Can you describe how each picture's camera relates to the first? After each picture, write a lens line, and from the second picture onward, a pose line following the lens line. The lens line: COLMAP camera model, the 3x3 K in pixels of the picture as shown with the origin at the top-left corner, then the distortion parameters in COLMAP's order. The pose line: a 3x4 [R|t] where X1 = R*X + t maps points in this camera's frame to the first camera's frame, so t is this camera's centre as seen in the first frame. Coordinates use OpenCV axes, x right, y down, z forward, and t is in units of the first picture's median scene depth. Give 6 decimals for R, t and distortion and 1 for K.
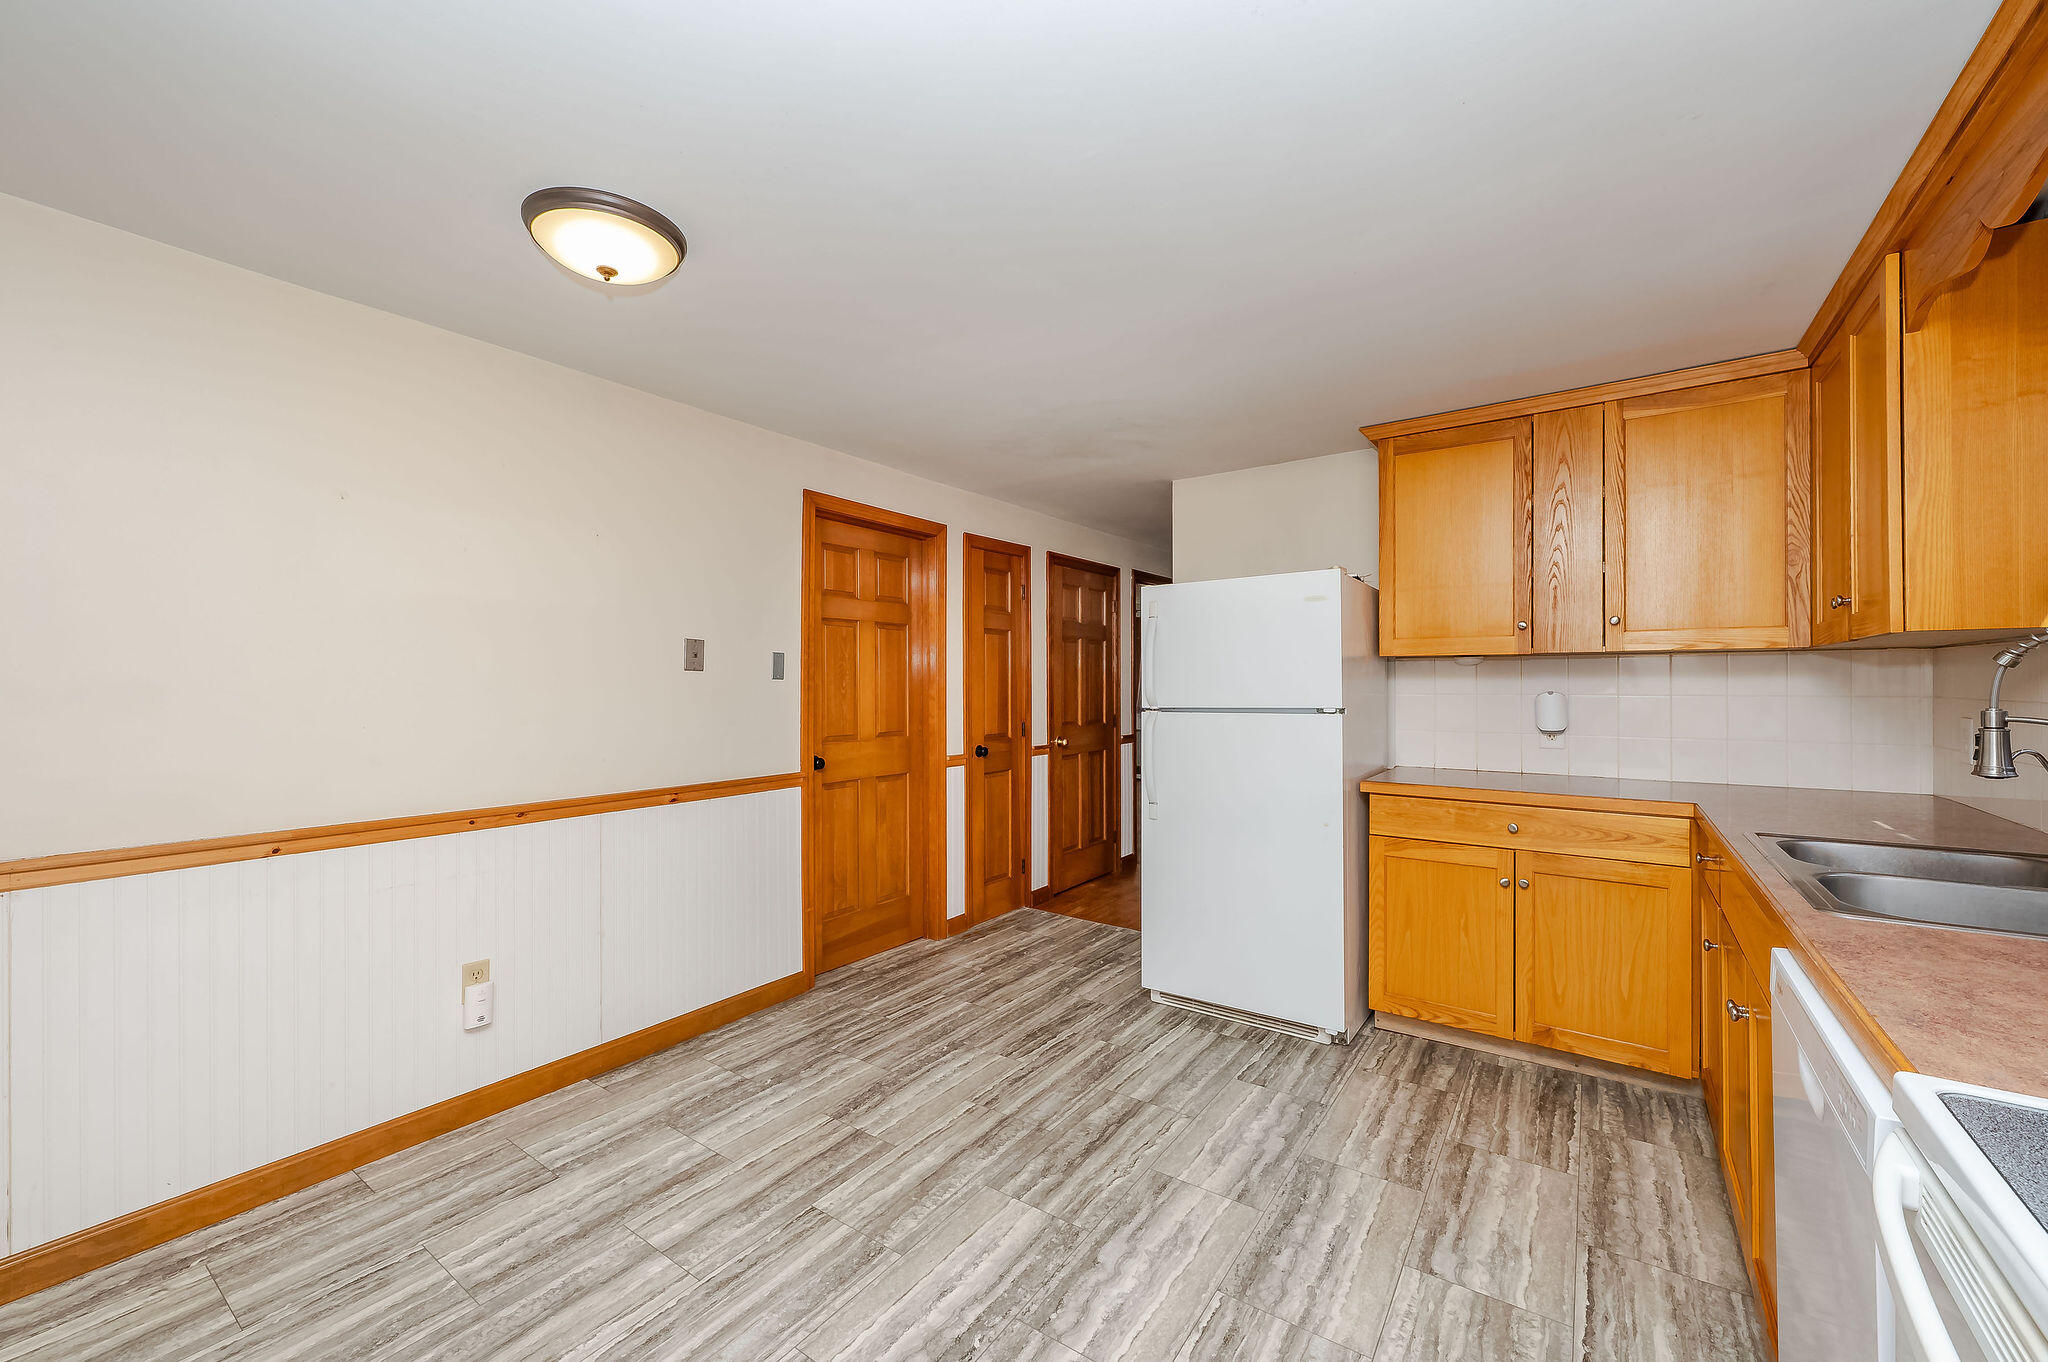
lens RADIAL K [[814.9, 0, 1024.0], [0, 814.9, 681.0], [0, 0, 1]] dist [-0.000588, 0.000068]
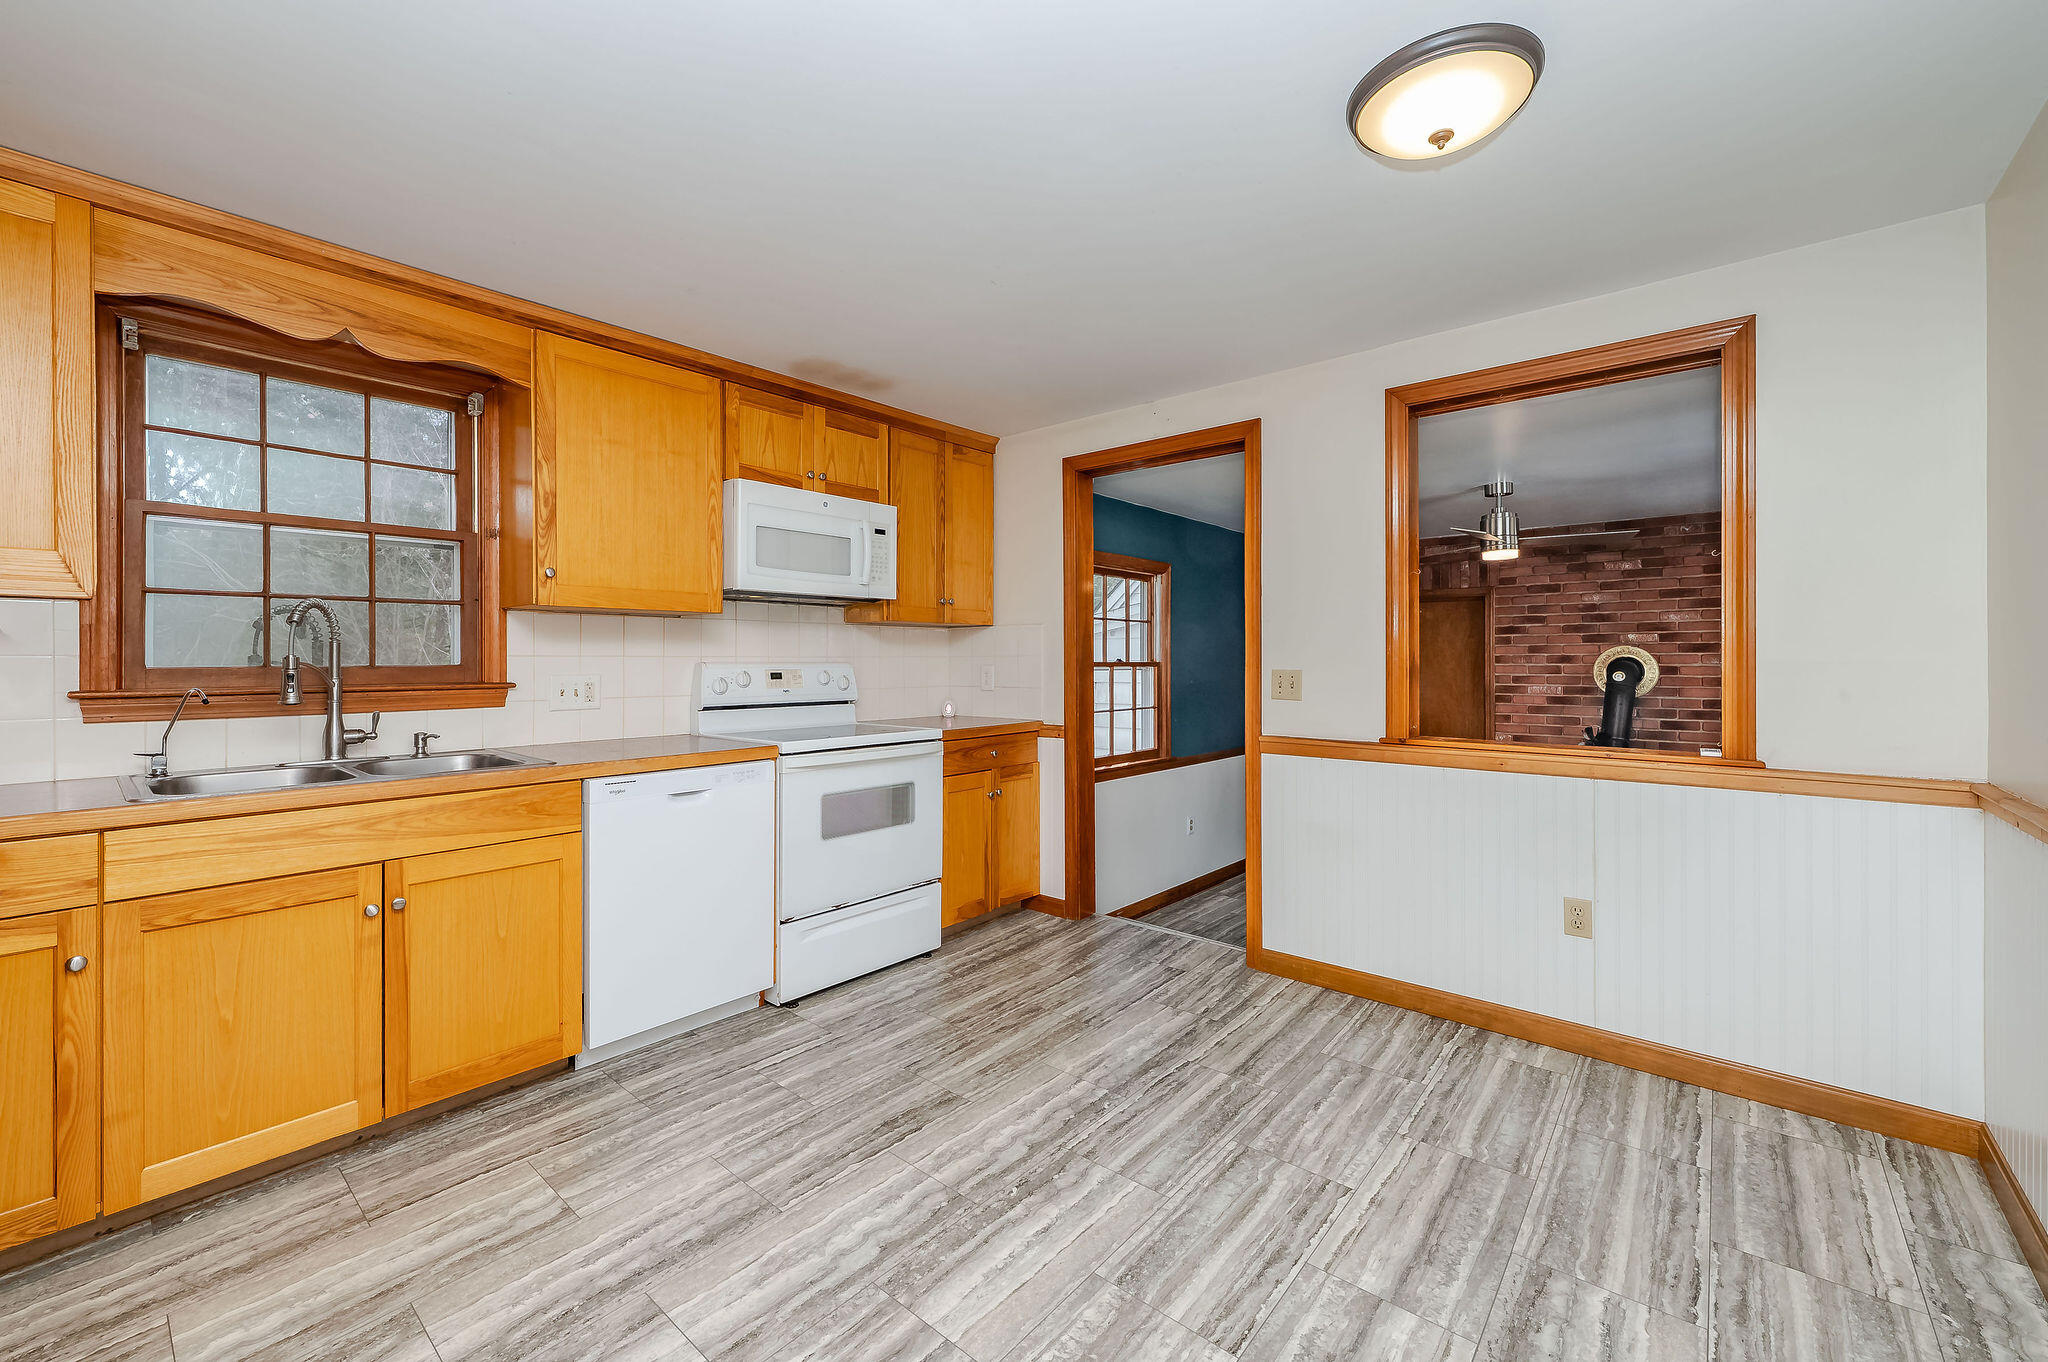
lens RADIAL K [[822.9, 0, 1018.3], [0, 822.9, 661.6], [0, 0, 1]] dist [-0.000775, -0.000174]
pose [[-0.995546, 0.002935, 0.094226, -0.123461], [0.003353, 0.999985, 0.004278, 0.030884], [-0.094212, 0.004575, -0.995542, 1.517521]]
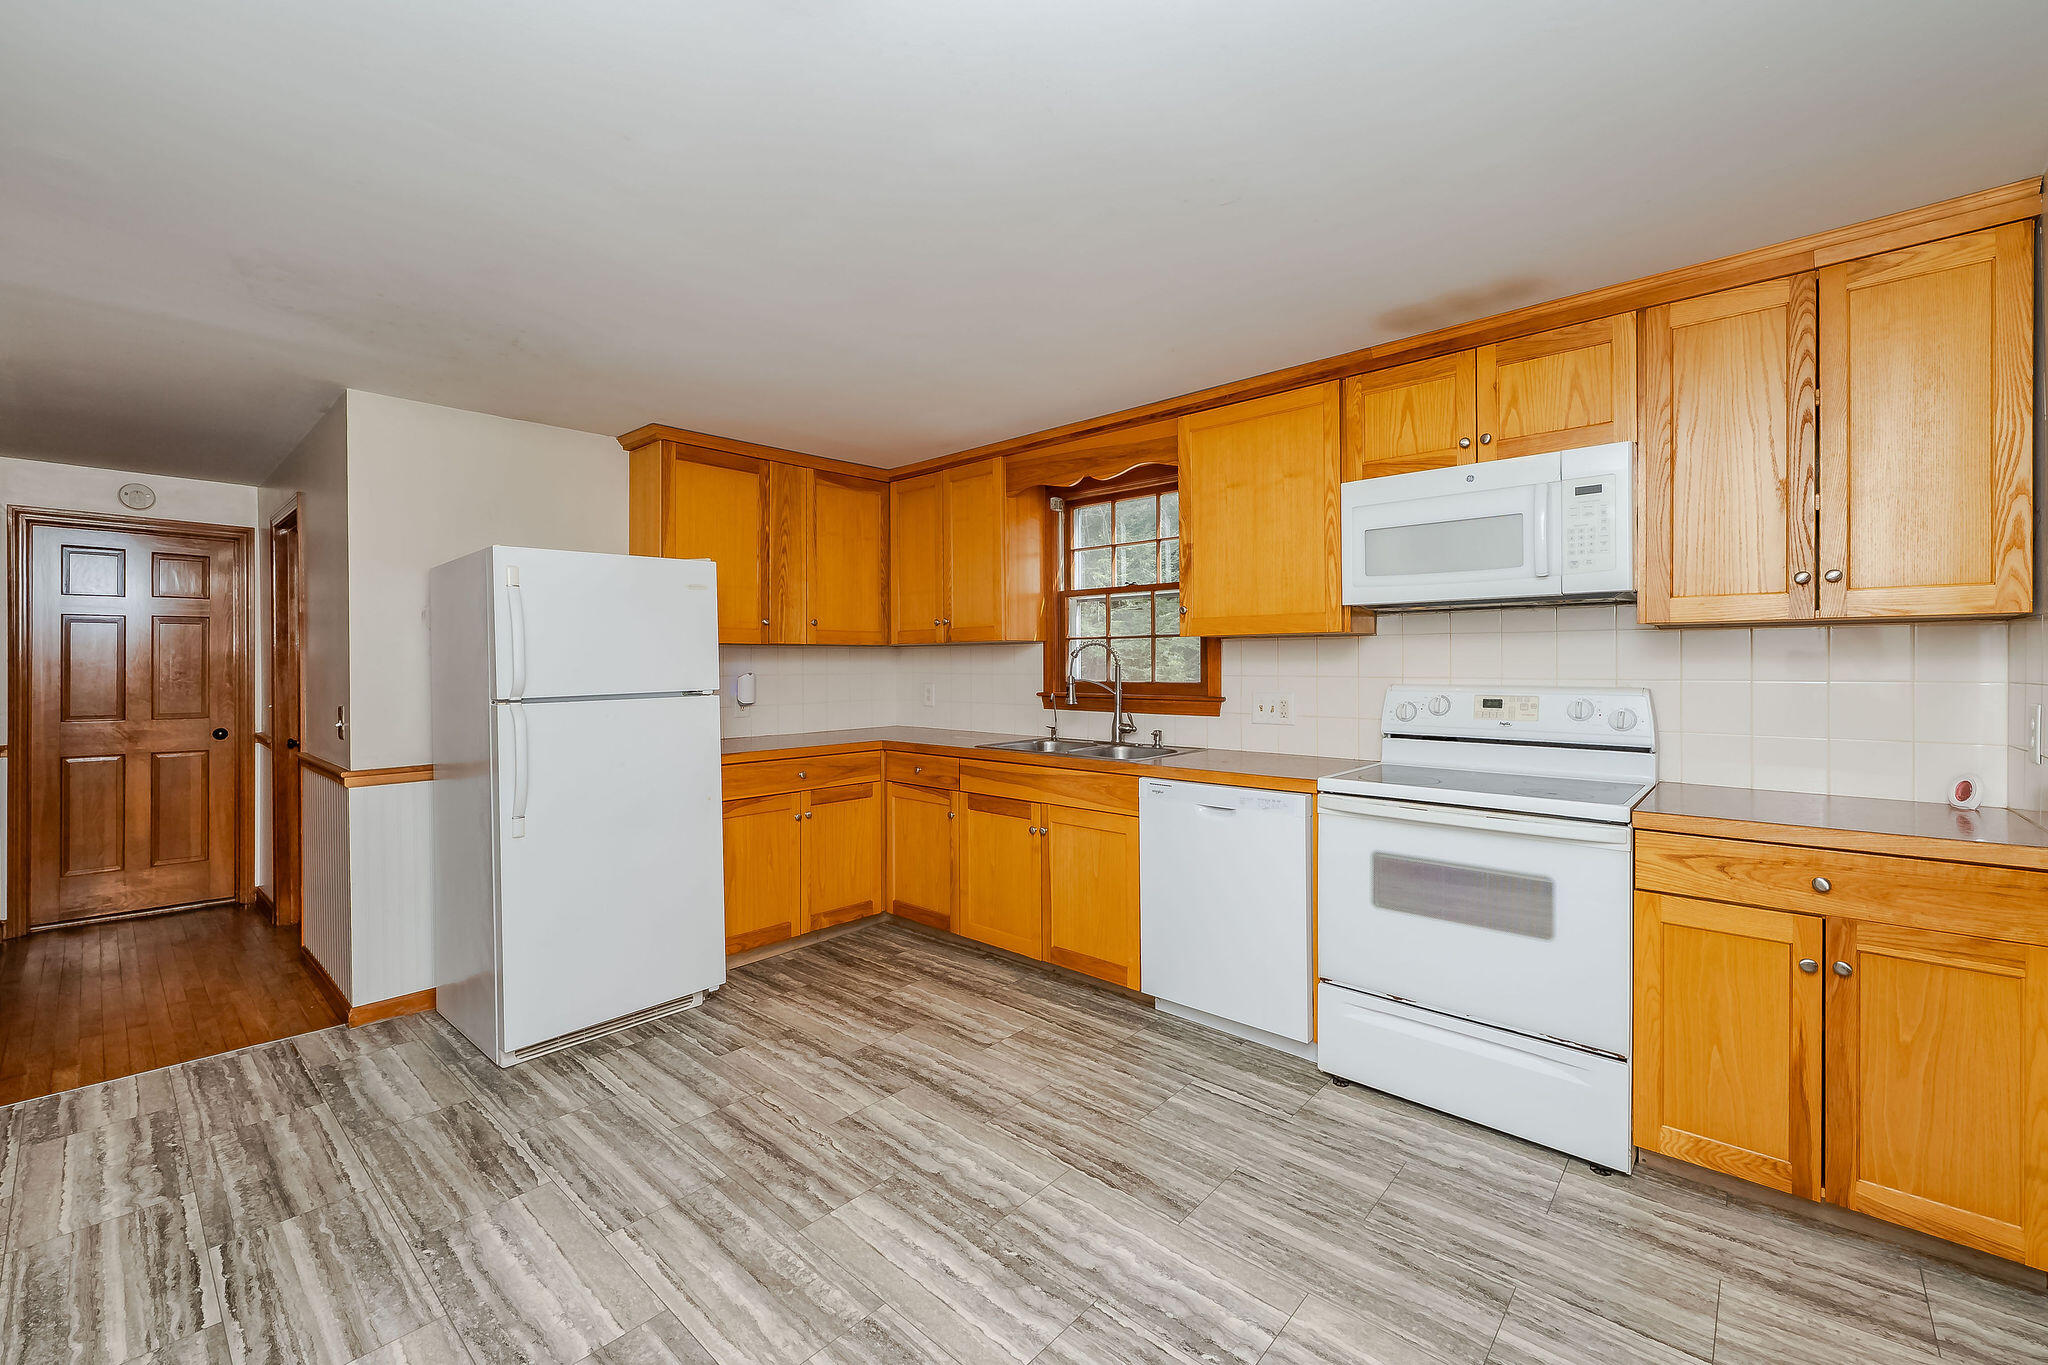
lens RADIAL K [[847.0, 0, 966.7], [0, 847.0, 665.3], [0, 0, 1]] dist [-0.002034, -0.000380]
pose [[0.152467, -0.003734, 0.988301, -0.845411], [0.005648, 0.999980, 0.002907, 0.000098], [-0.988292, 0.005139, 0.152485, 0.613621]]
